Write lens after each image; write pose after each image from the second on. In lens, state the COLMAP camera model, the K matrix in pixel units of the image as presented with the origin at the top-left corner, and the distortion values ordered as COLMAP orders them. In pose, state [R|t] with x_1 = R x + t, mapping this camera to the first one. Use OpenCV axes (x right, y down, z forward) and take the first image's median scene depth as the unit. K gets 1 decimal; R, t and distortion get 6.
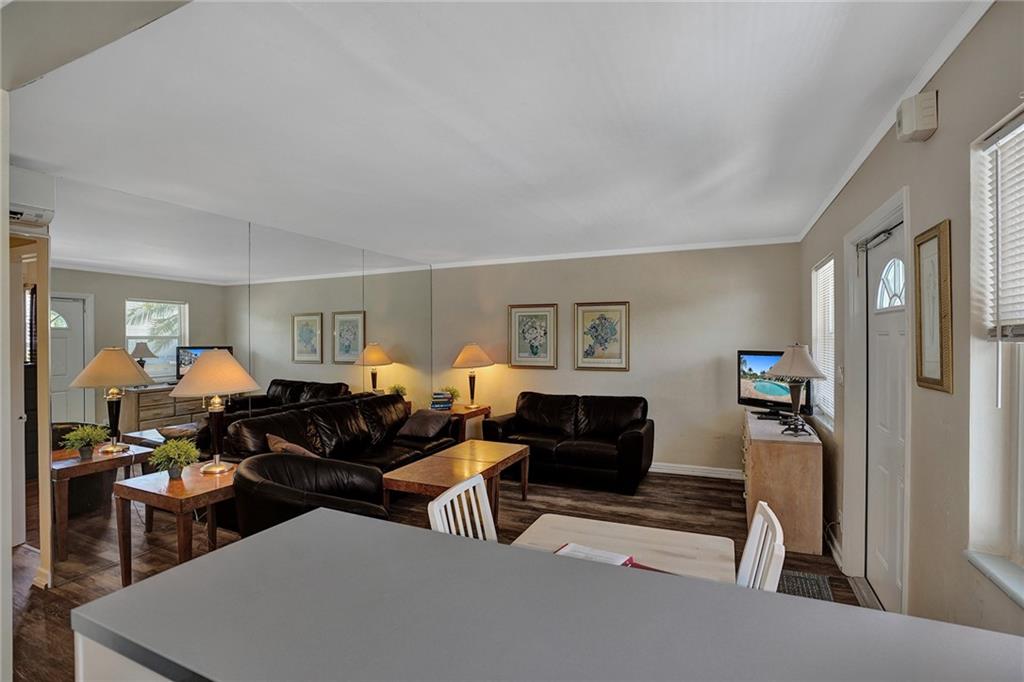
lens RADIAL K [[490.1, 0, 516.5], [0, 490.1, 337.2], [0, 0, 1]] dist [-0.072293, 0.027291]
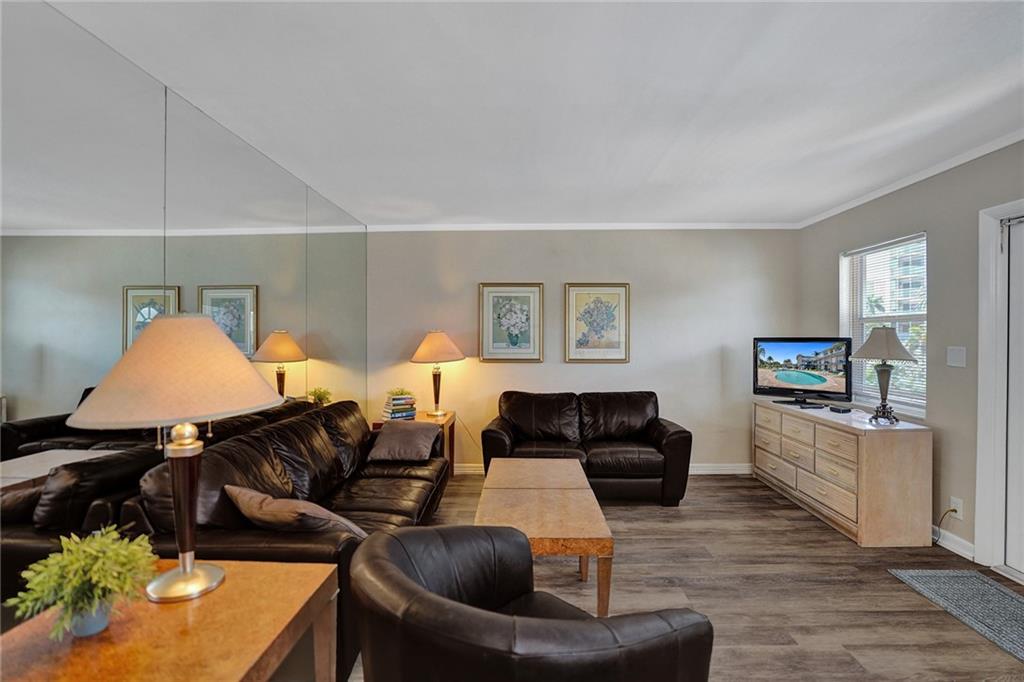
lens RADIAL K [[490.1, 0, 516.5], [0, 490.1, 337.2], [0, 0, 1]] dist [-0.072293, 0.027291]
pose [[0.920364, 0.004301, 0.391039, -0.287764], [-0.003731, 0.999991, -0.002218, 0.025355], [-0.391044, 0.000582, 0.920372, 0.263385]]
